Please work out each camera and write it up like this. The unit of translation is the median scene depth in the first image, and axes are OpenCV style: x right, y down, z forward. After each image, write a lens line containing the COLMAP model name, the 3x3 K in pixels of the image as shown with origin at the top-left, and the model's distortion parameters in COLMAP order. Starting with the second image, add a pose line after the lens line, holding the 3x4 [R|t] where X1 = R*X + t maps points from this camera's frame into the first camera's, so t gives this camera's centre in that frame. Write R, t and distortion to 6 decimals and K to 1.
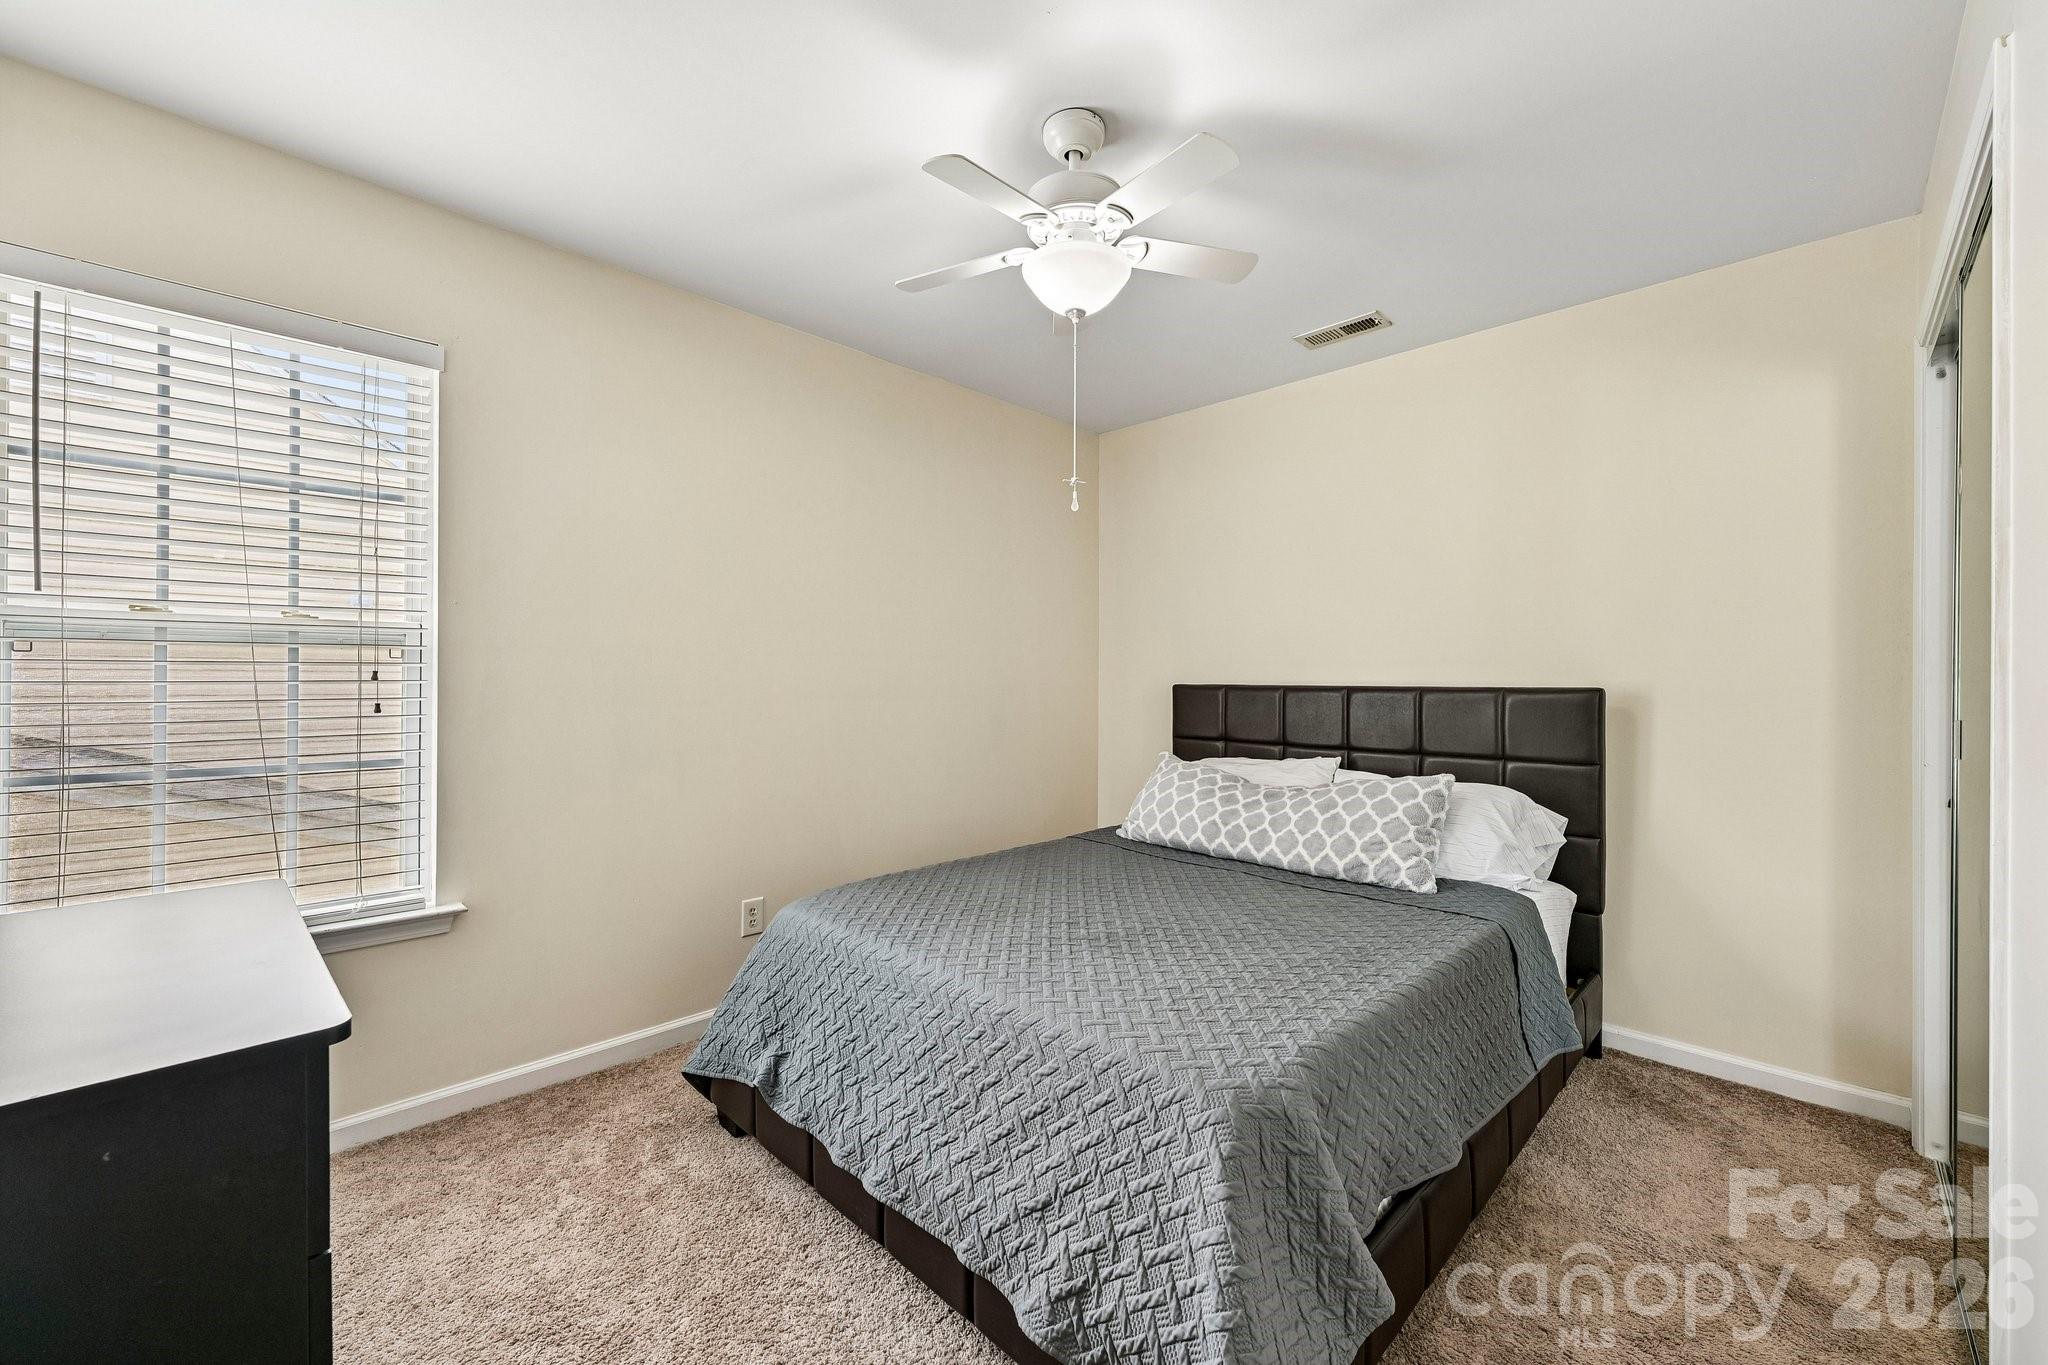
lens RADIAL K [[823.2, 0, 1028.9], [0, 823.2, 682.0], [0, 0, 1]] dist [-0.003606, 0.000235]
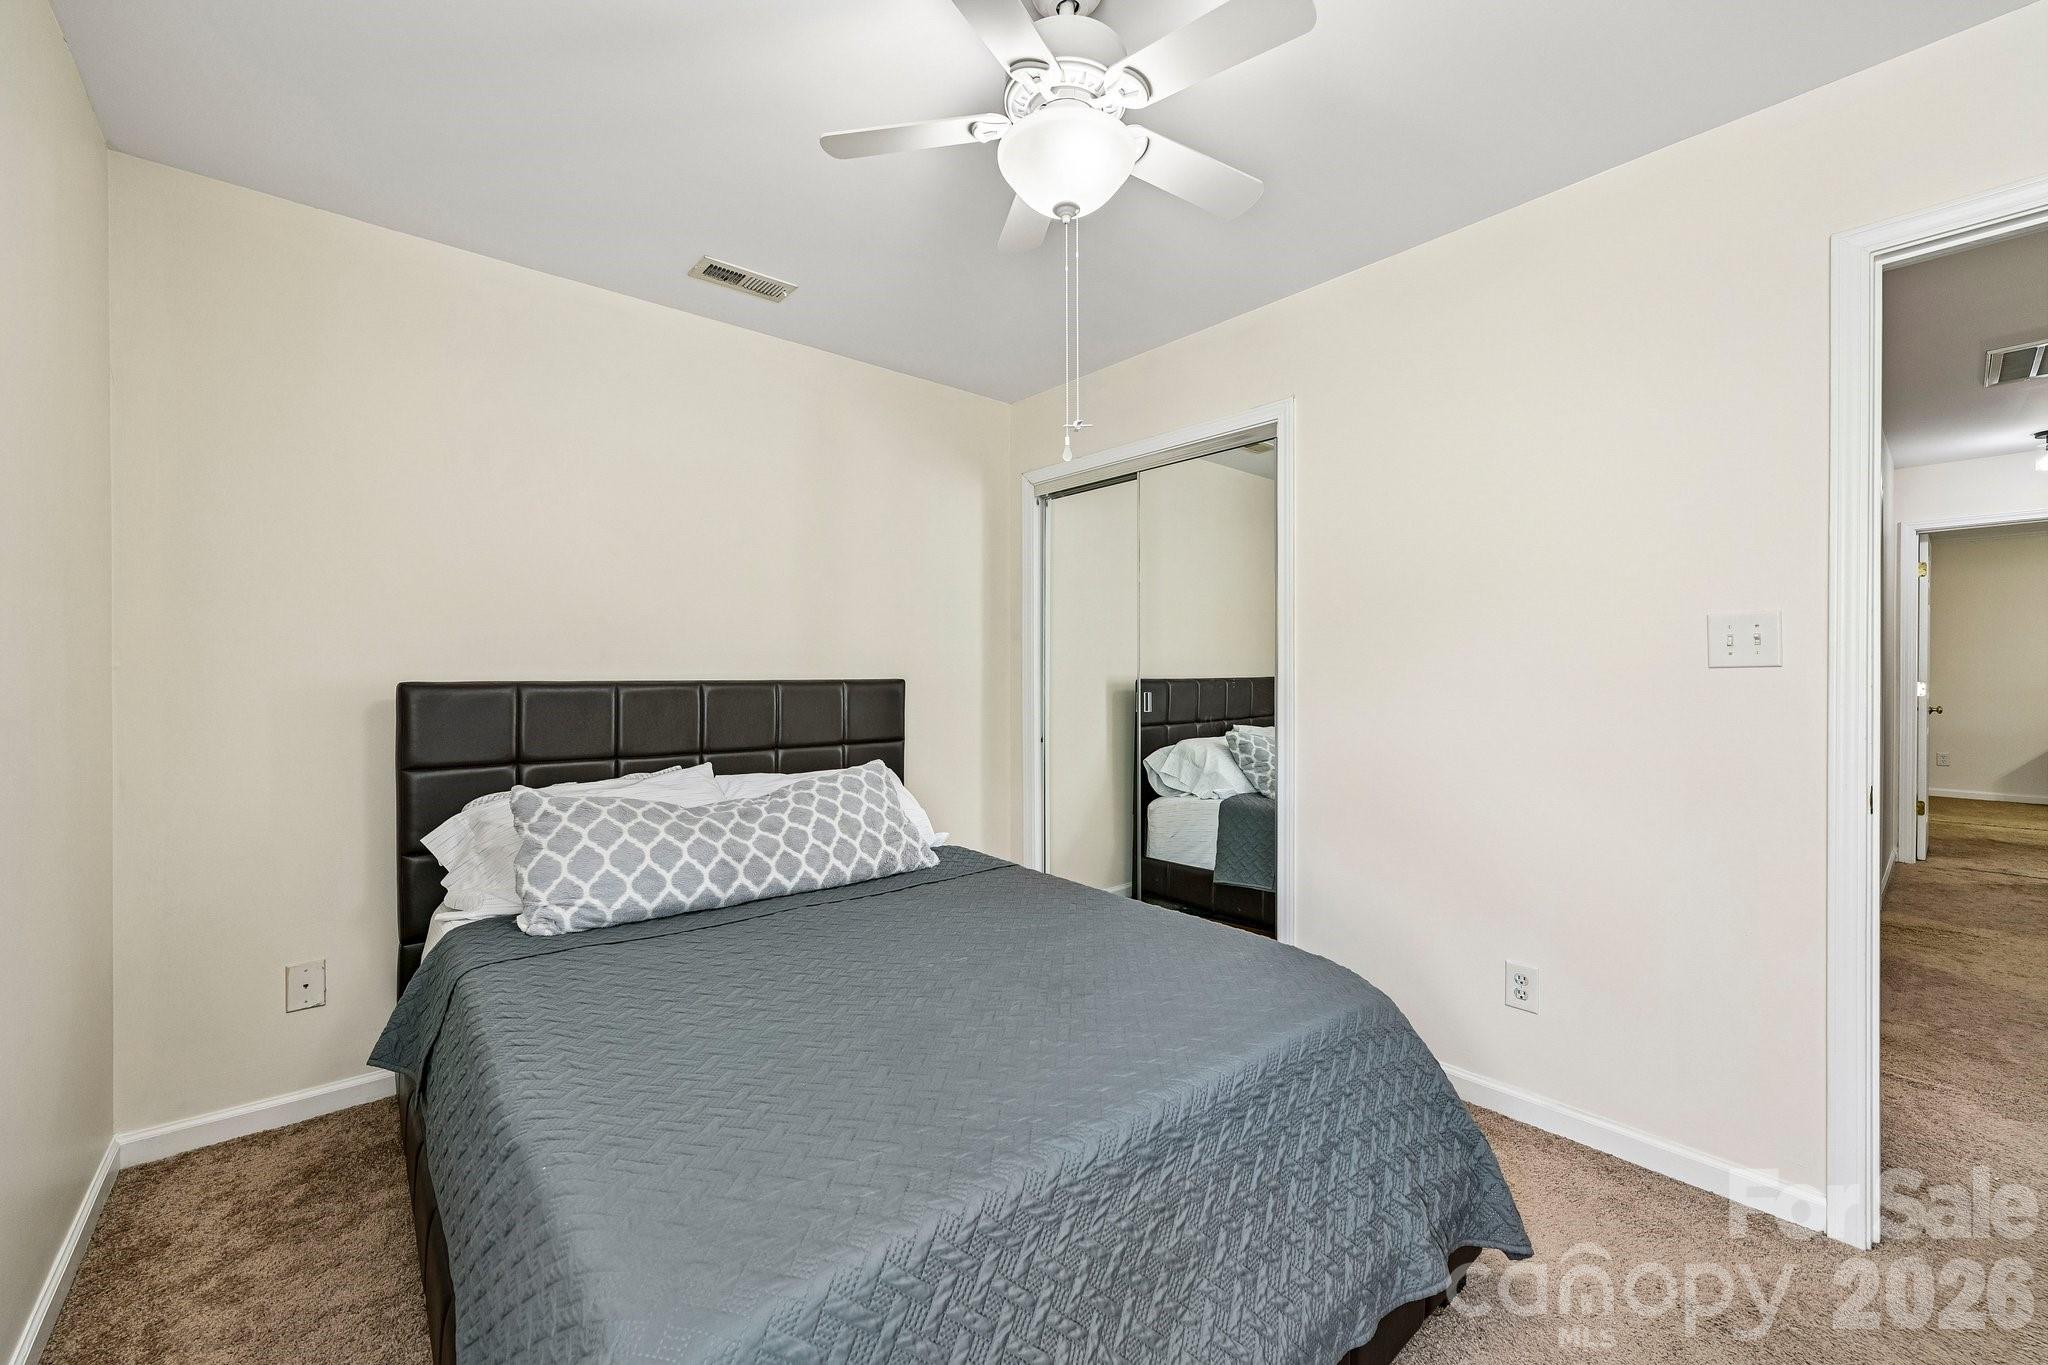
lens RADIAL K [[823.2, 0, 1025.6], [0, 823.2, 681.3], [0, 0, 1]] dist [-0.003606, 0.000235]
pose [[0.033166, -0.007847, 0.999419, -0.532515], [0.000287, 0.999969, 0.007842, -0.000139], [-0.999450, 0.000027, 0.033168, 0.723931]]
